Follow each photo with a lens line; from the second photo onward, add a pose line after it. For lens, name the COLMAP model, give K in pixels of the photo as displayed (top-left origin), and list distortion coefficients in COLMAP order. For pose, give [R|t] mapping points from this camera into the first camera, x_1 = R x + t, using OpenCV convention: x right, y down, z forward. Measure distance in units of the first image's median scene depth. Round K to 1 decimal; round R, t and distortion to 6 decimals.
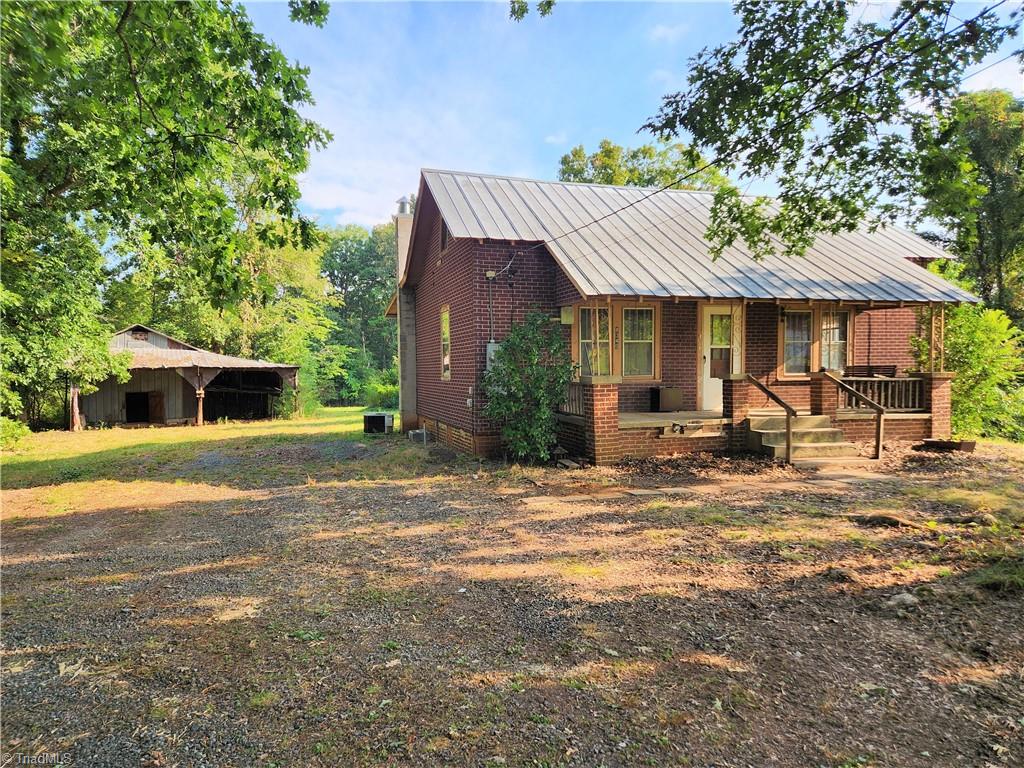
lens RADIAL K [[682.6, 0, 507.7], [0, 682.6, 382.8], [0, 0, 1]] dist [0.054479, -0.024109]
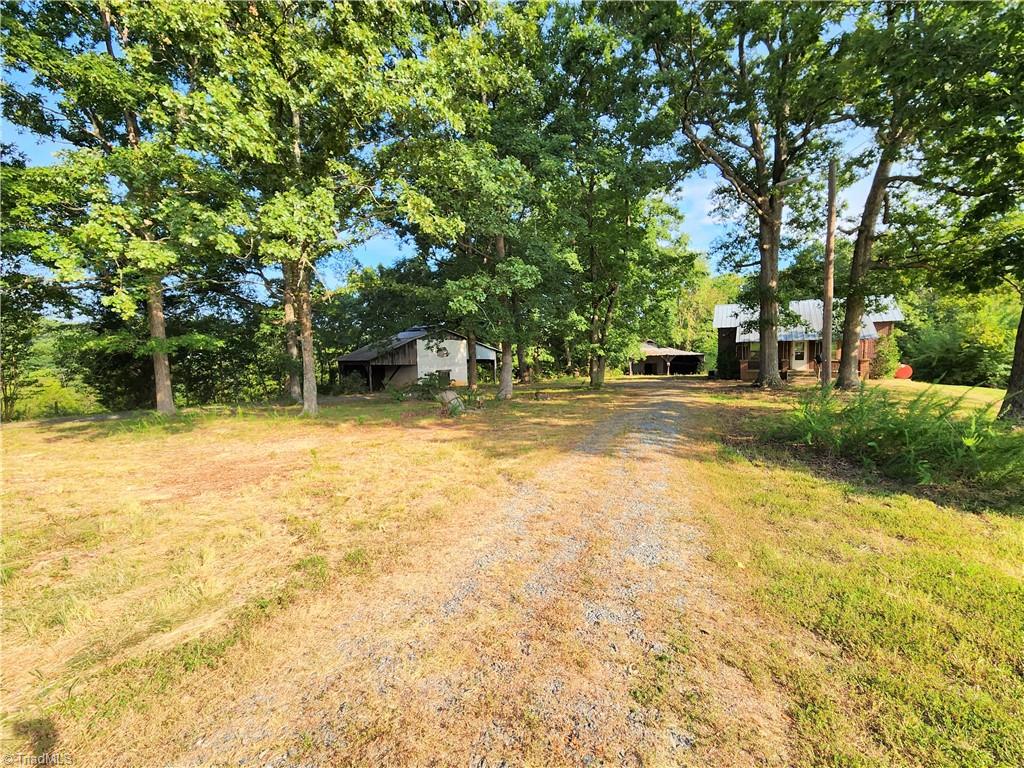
lens RADIAL K [[419.5, 0, 518.5], [0, 419.5, 387.9], [0, 0, 1]] dist [0.002484, -0.000023]
pose [[0.698751, 0.051089, -0.713538, 0.492784], [-0.003472, 0.997677, 0.068034, -0.003451], [0.715356, -0.045061, 0.697306, -0.888335]]
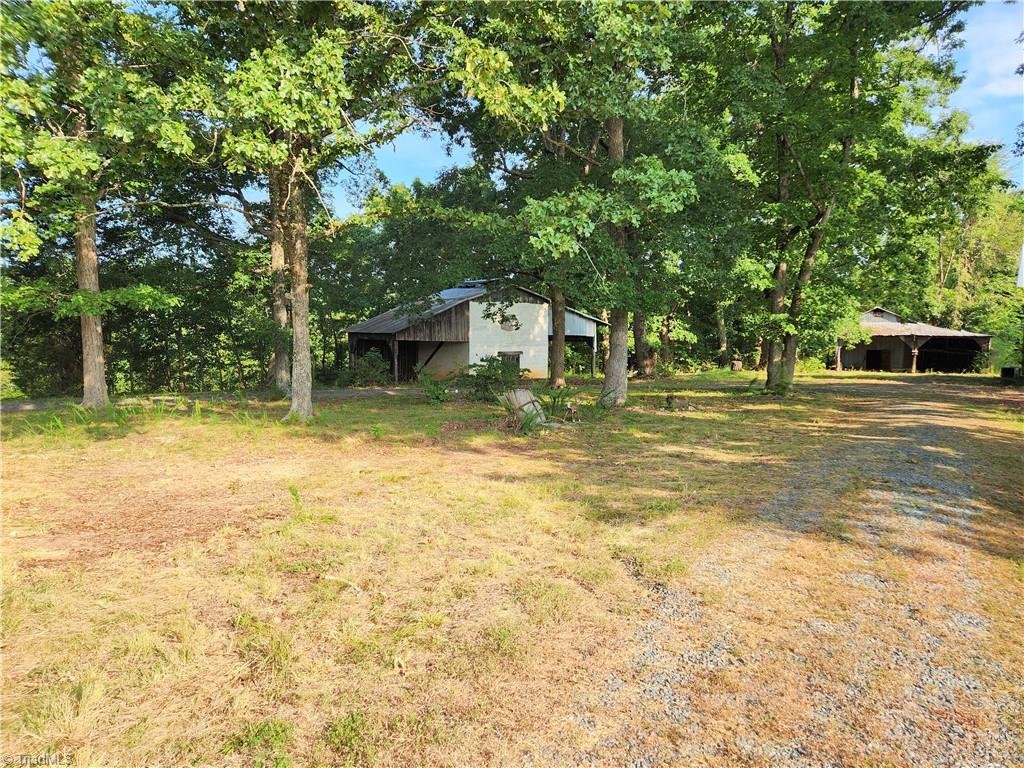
lens RADIAL K [[682.6, 0, 502.9], [0, 682.6, 381.1], [0, 0, 1]] dist [0.054479, -0.024109]
pose [[0.554461, 0.075379, -0.828789, 0.464813], [-0.029190, 0.997038, 0.071153, -0.005485], [0.831697, -0.015259, 0.555019, -0.874020]]
